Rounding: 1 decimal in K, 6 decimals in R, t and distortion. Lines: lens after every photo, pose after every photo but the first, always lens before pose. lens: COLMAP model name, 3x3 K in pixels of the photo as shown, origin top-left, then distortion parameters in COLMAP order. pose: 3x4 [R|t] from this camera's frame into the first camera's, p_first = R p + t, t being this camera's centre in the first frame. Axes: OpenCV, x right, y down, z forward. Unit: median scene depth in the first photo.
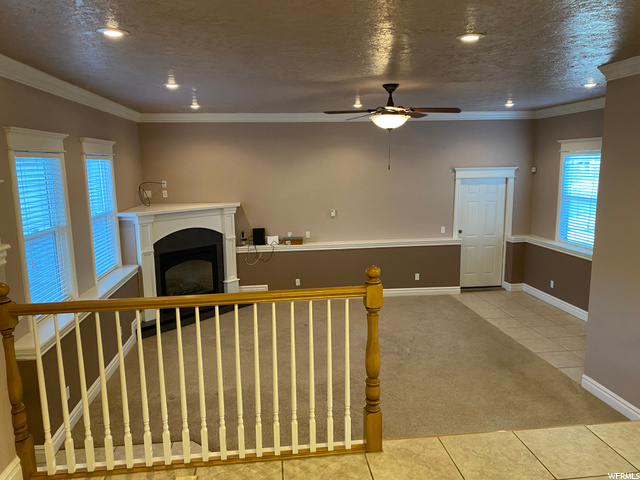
lens RADIAL K [[486.0, 0, 321.0], [0, 486.0, 241.7], [0, 0, 1]] dist [0.023137, -0.010514]
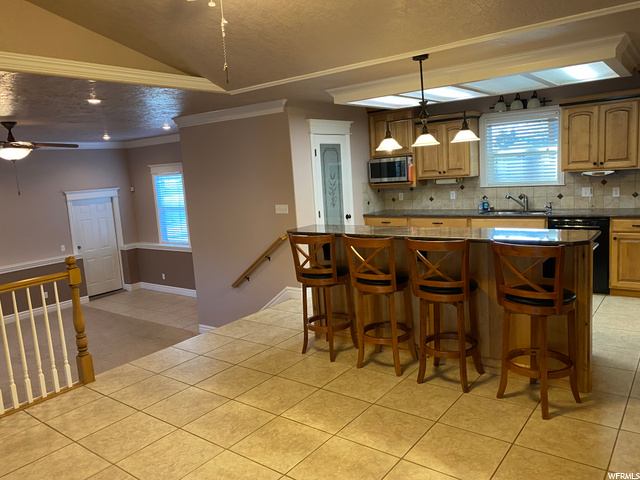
lens RADIAL K [[486.0, 0, 321.0], [0, 486.0, 241.7], [0, 0, 1]] dist [0.023137, -0.010514]
pose [[0.688559, -0.139844, 0.711569, -0.155433], [0.170070, 0.985005, 0.029011, 0.033958], [-0.704956, 0.101041, 0.702017, -0.220603]]
